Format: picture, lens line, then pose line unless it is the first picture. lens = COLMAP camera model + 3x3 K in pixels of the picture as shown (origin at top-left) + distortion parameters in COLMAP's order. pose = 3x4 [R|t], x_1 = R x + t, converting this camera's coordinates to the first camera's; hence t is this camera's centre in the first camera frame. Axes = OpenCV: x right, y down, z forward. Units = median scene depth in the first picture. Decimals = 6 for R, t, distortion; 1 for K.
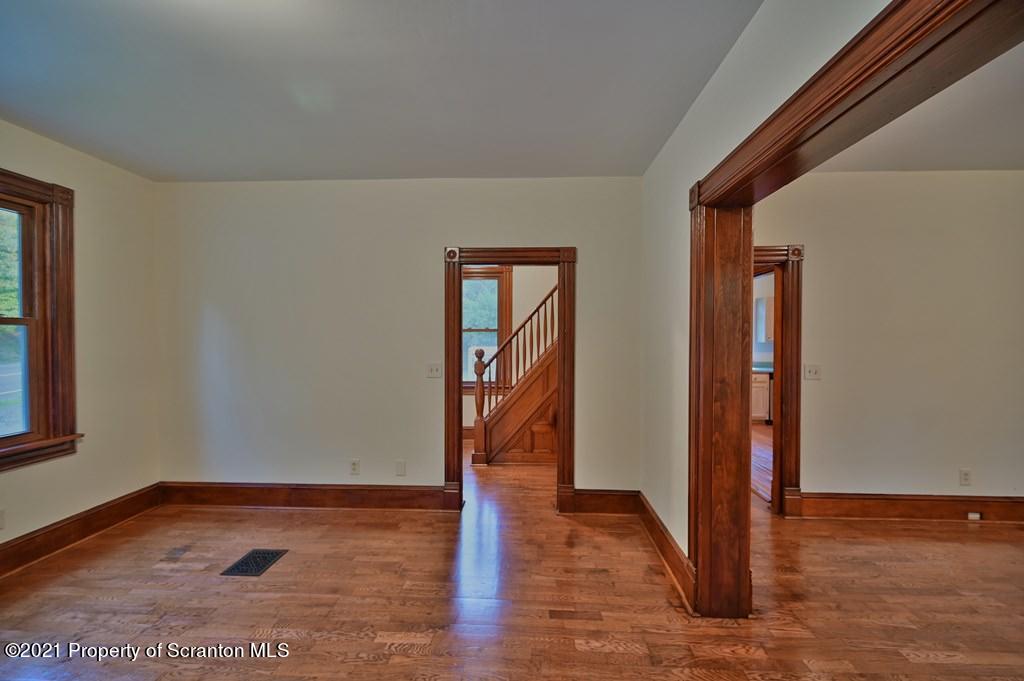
lens RADIAL K [[402.6, 0, 513.5], [0, 402.6, 341.2], [0, 0, 1]] dist [-0.000408, 0.000209]
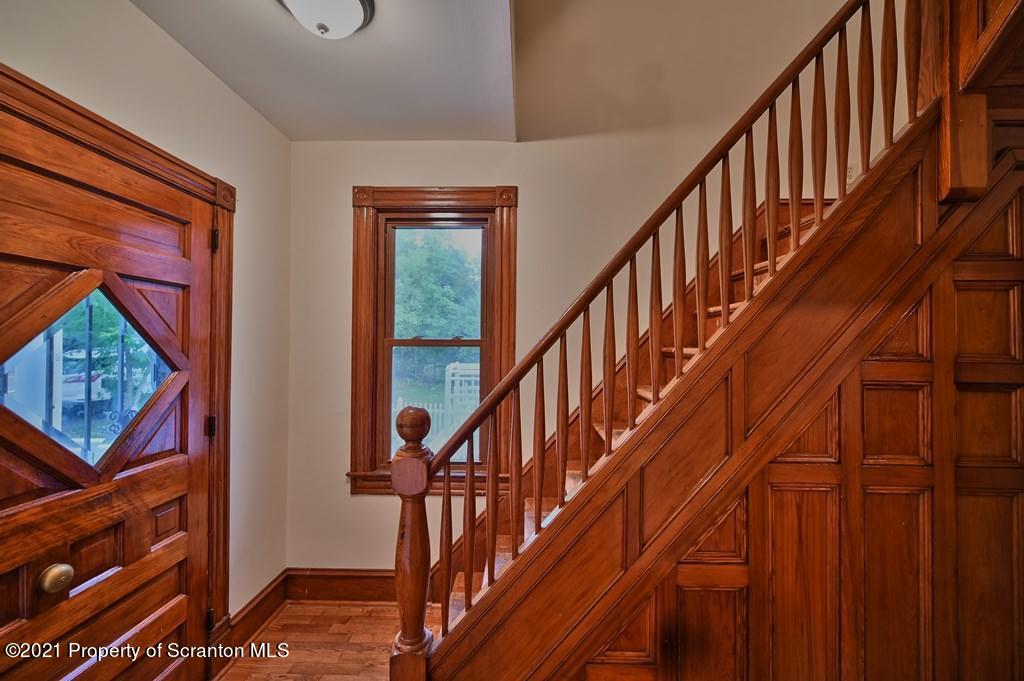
lens RADIAL K [[402.6, 0, 519.2], [0, 402.6, 341.3], [0, 0, 1]] dist [-0.000408, 0.000209]
pose [[0.999538, 0.007636, 0.029428, -0.022161], [-0.007068, 0.999788, -0.019359, -0.035397], [-0.029569, 0.019142, 0.999379, 0.975526]]
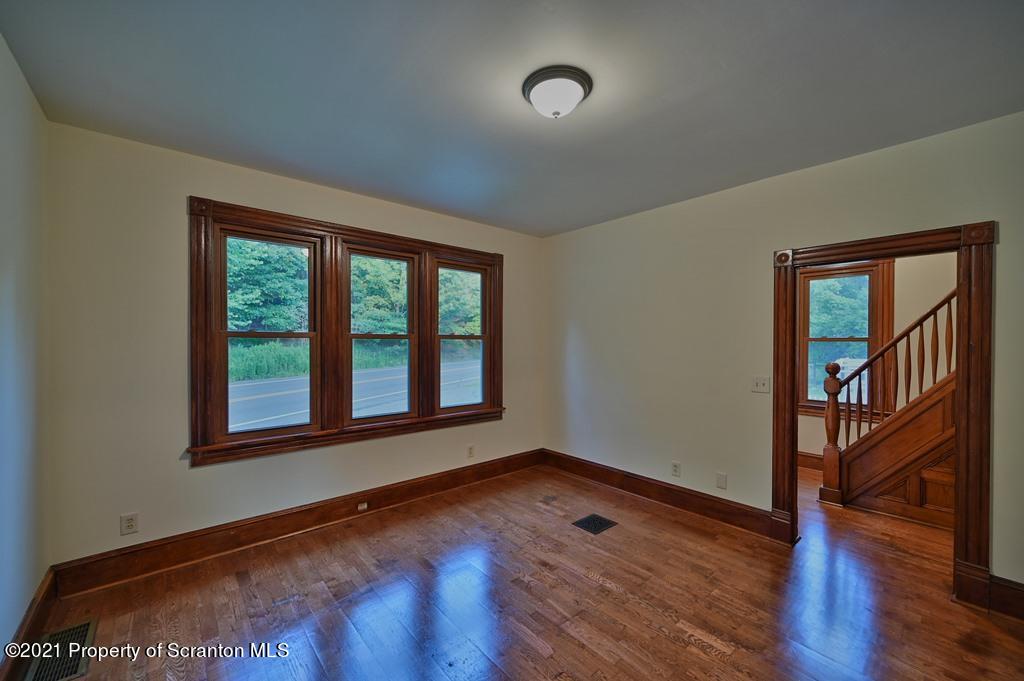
lens RADIAL K [[402.6, 0, 516.0], [0, 402.6, 345.5], [0, 0, 1]] dist [-0.000408, 0.000209]
pose [[0.691722, 0.007704, -0.722123, 0.086403], [-0.011115, 0.999938, 0.000022, -0.012718], [0.722078, 0.008011, 0.691765, -0.057496]]
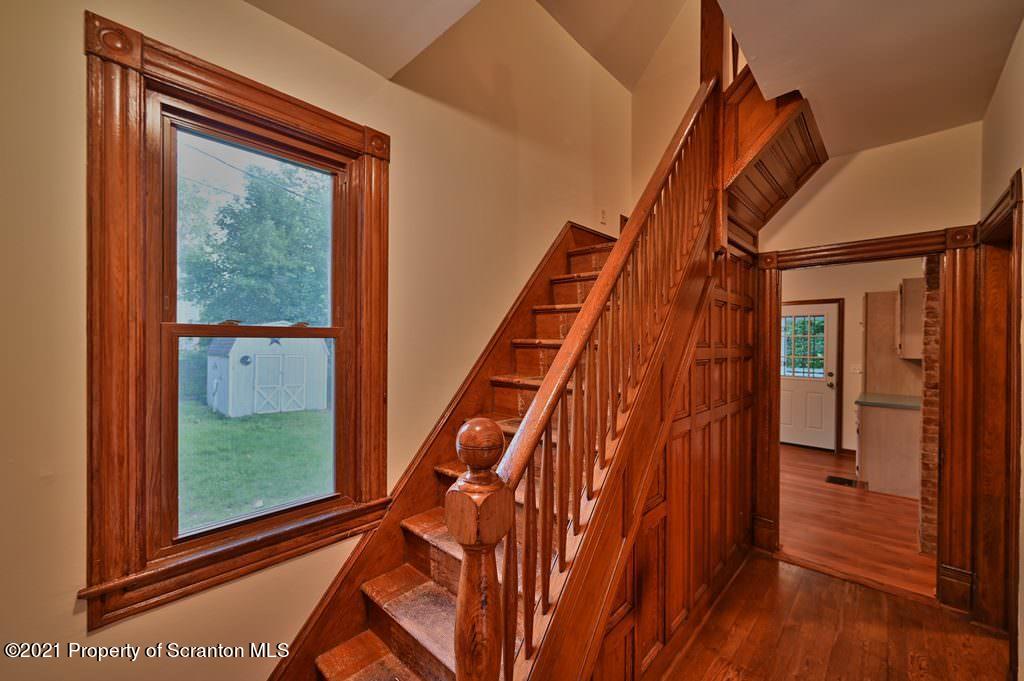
lens RADIAL K [[402.6, 0, 519.3], [0, 402.6, 346.0], [0, 0, 1]] dist [-0.000408, 0.000209]
pose [[0.644610, -0.003237, 0.764505, -0.333494], [-0.000322, 0.999990, 0.004506, -0.032608], [-0.764511, -0.003151, 0.644602, 1.186049]]
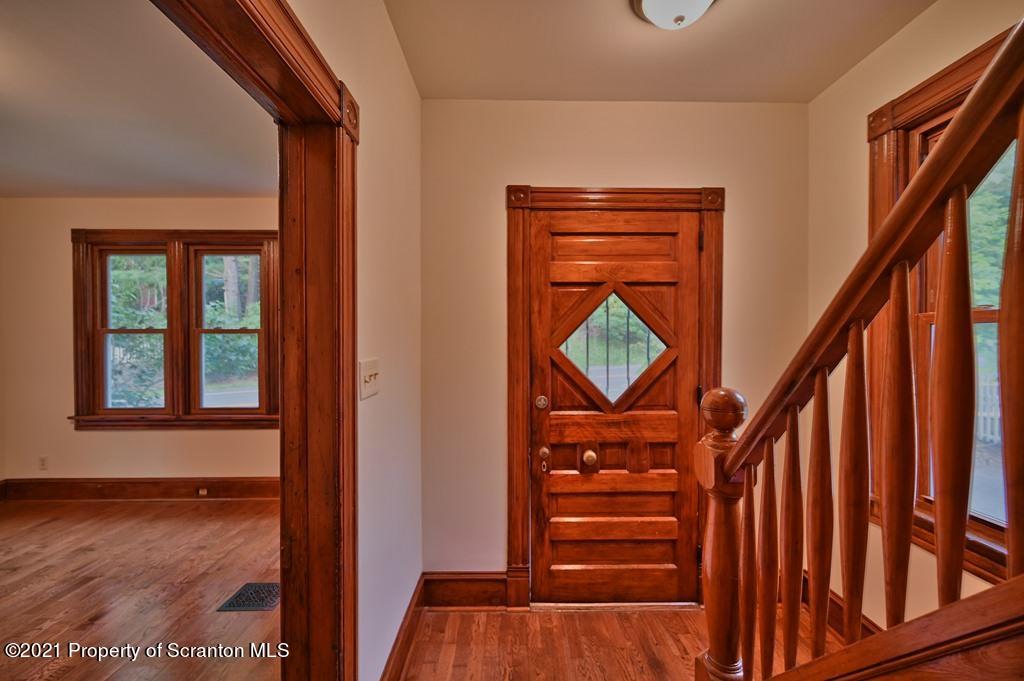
lens RADIAL K [[402.6, 0, 516.4], [0, 402.6, 341.6], [0, 0, 1]] dist [-0.000408, 0.000209]
pose [[0.067405, 0.008293, -0.997691, 0.221207], [-0.007338, 0.999943, 0.007816, -0.018438], [0.997699, 0.006795, 0.067462, 1.195704]]
